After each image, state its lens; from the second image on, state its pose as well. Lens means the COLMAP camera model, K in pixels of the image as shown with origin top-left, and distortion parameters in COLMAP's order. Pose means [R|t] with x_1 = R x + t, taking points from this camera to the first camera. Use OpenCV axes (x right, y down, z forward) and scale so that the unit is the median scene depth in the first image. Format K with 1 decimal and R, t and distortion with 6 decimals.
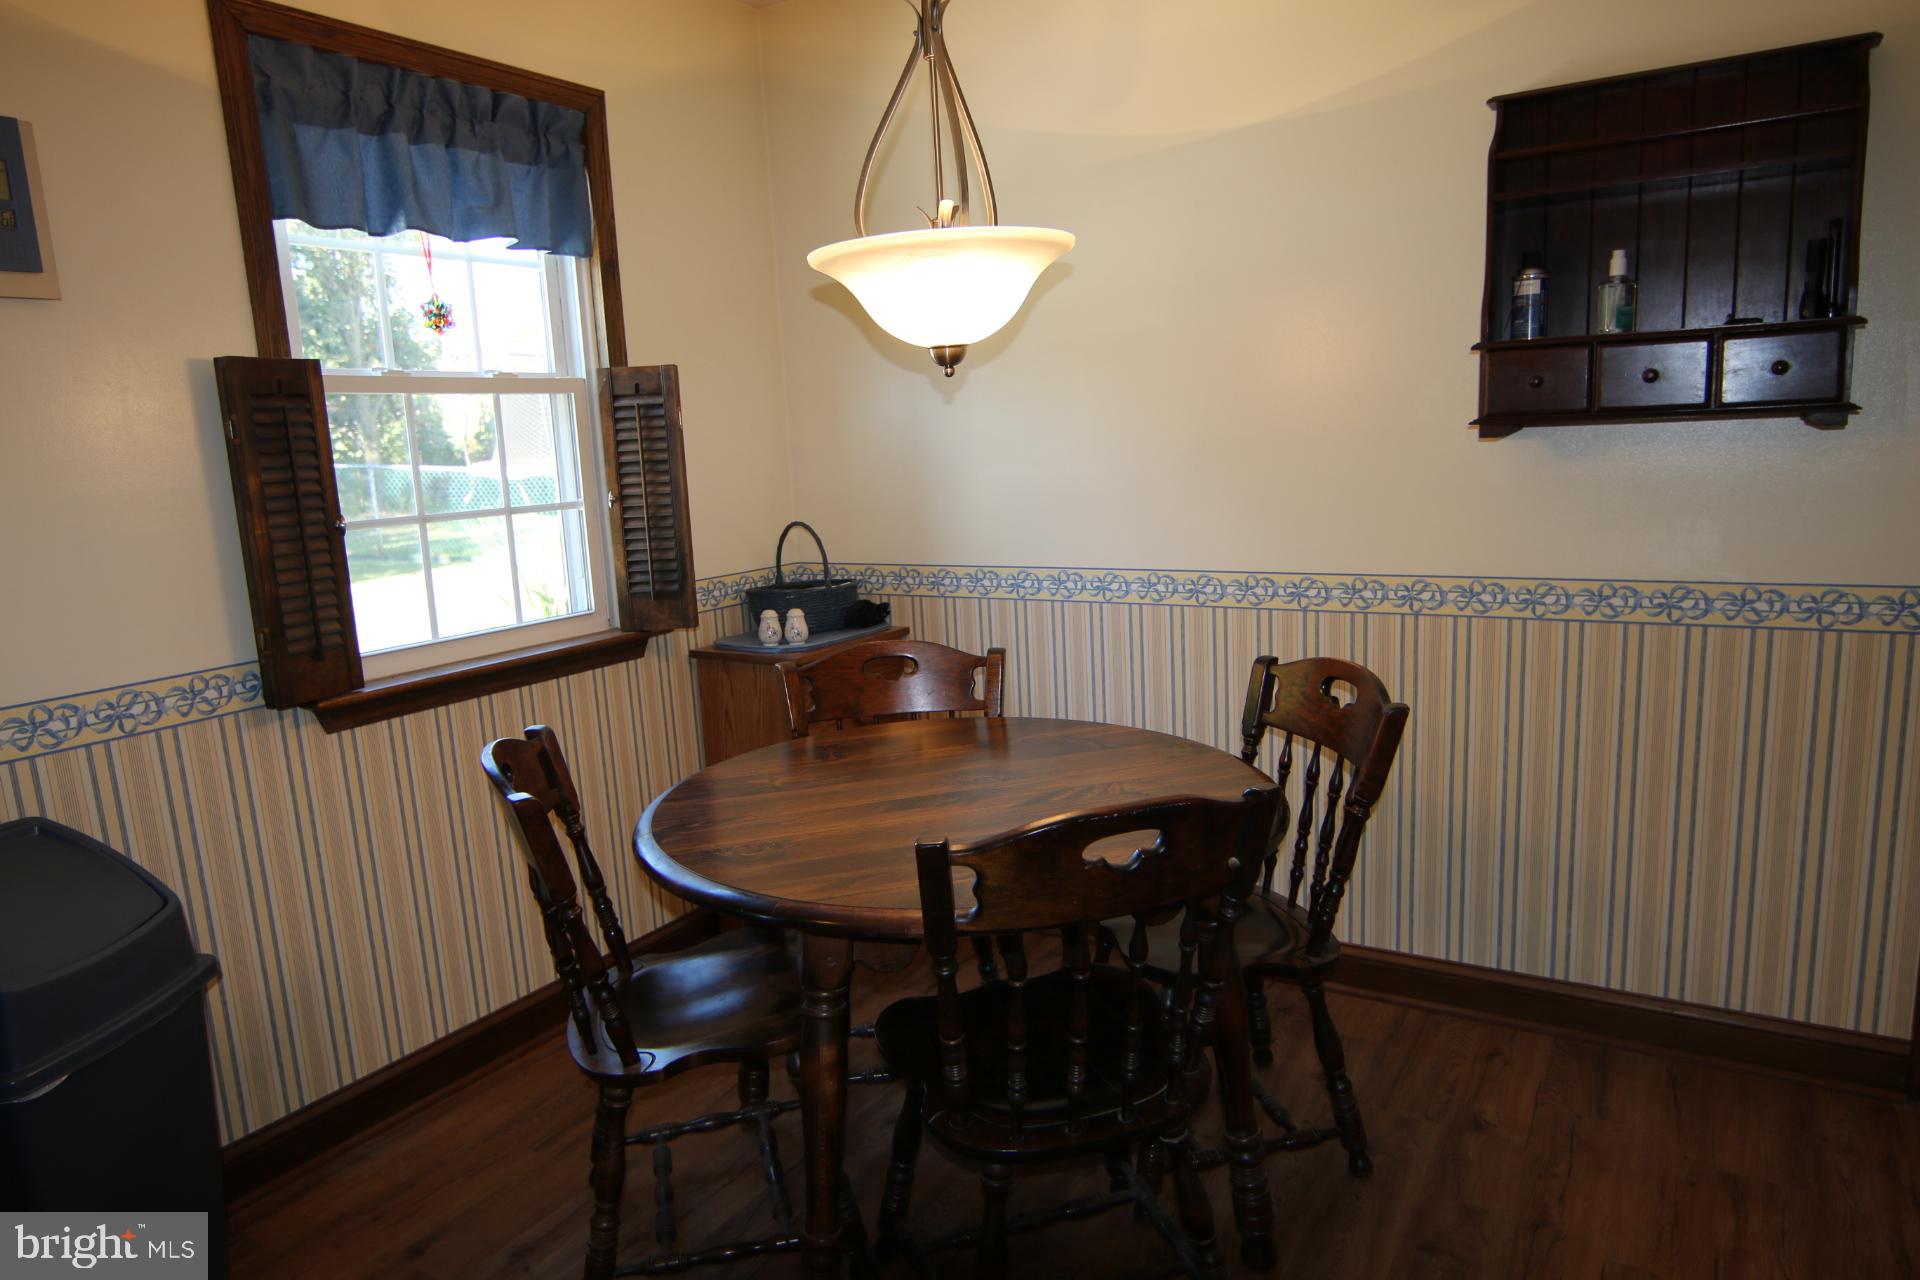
lens RADIAL K [[1219.5, 0, 956.8], [0, 1219.5, 650.4], [0, 0, 1]] dist [-0.013797, 0.002958]
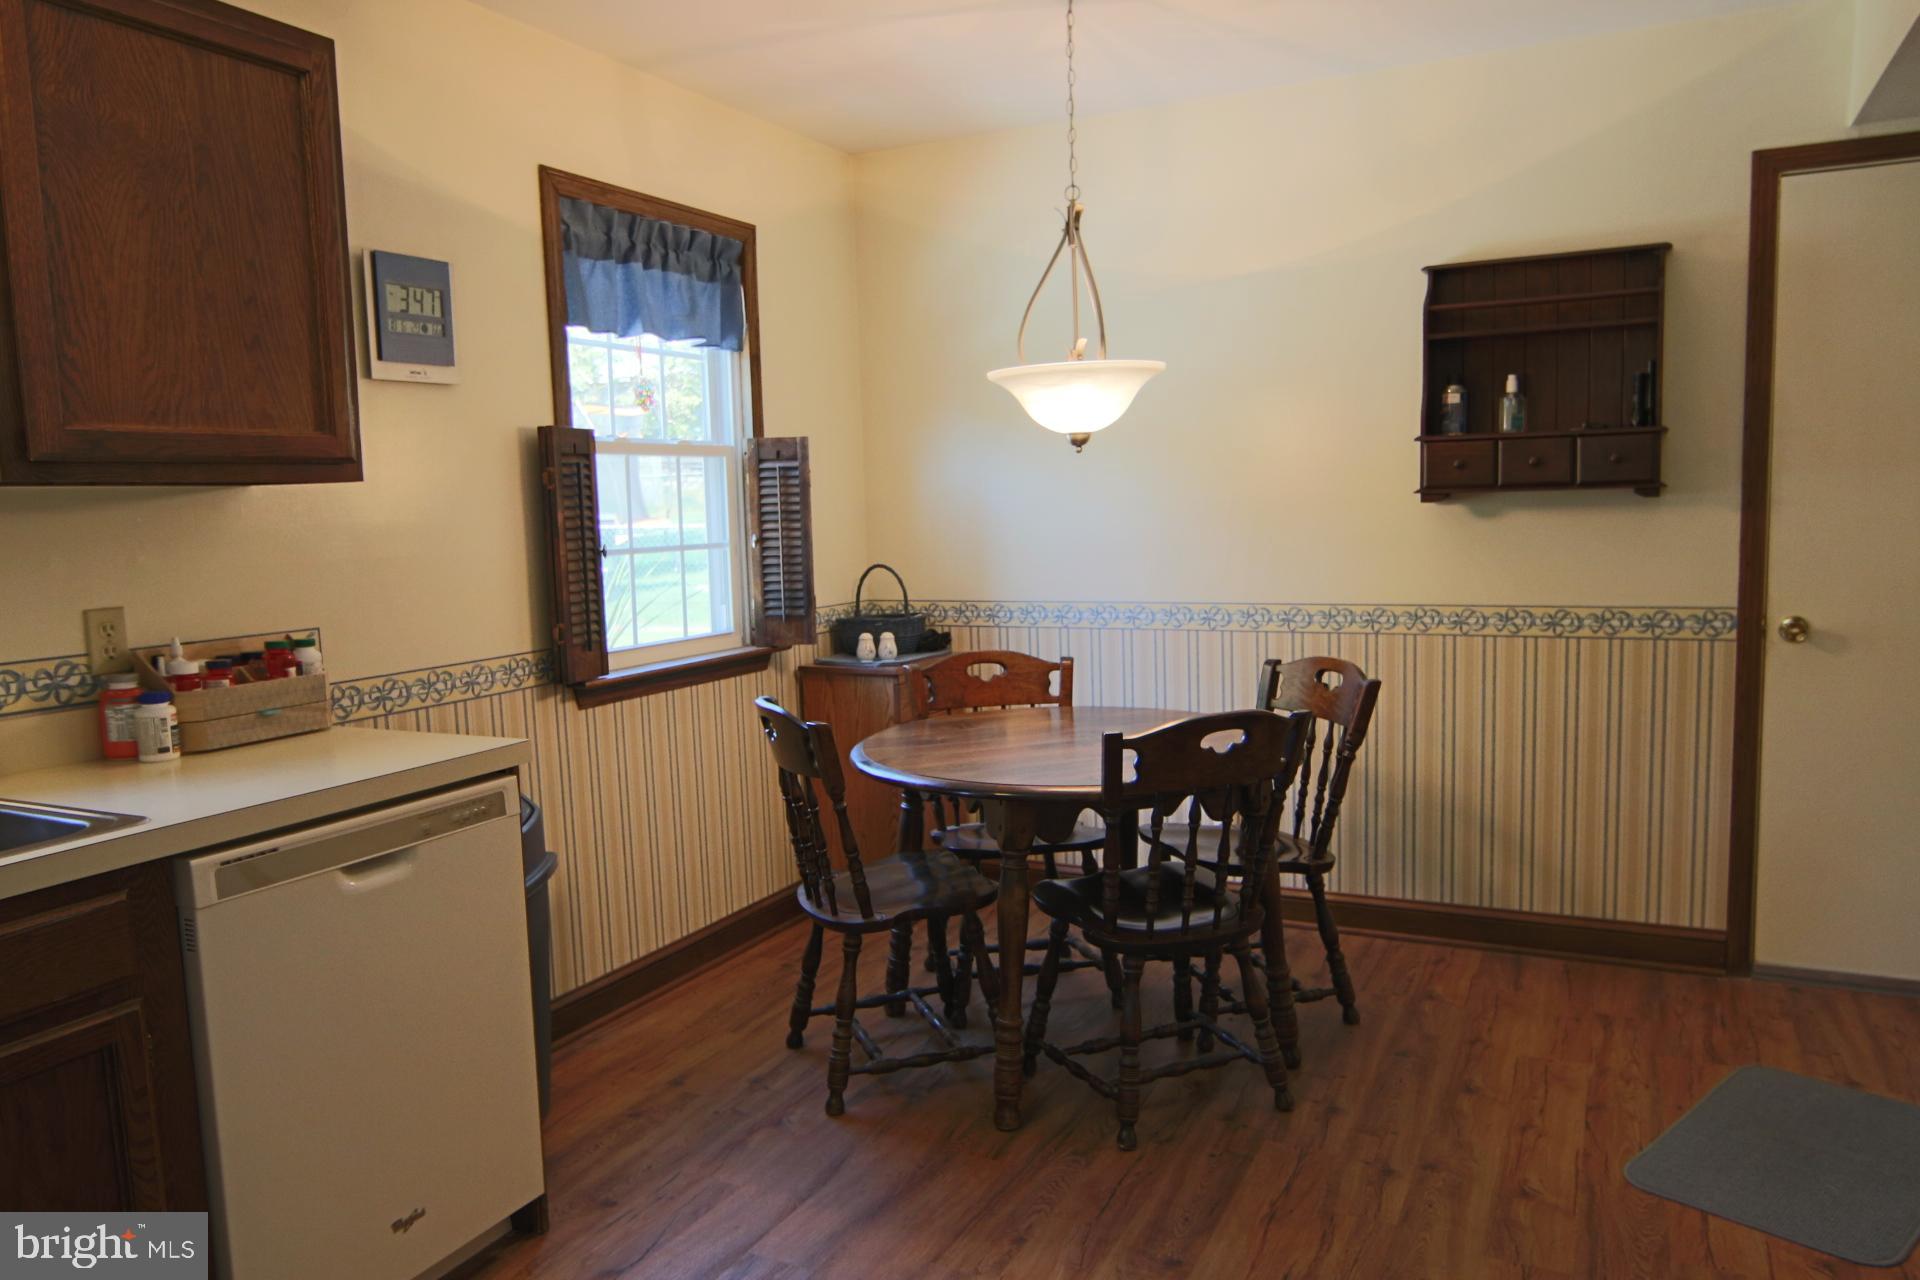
lens RADIAL K [[1355.0, 0, 962.7], [0, 1355.0, 651.6], [0, 0, 1]] dist [-0.016631, 0.005183]
pose [[0.995920, 0.008109, 0.089878, -0.233946], [-0.001882, 0.997604, -0.069157, 0.104817], [-0.090223, 0.068706, 0.993549, -0.487574]]
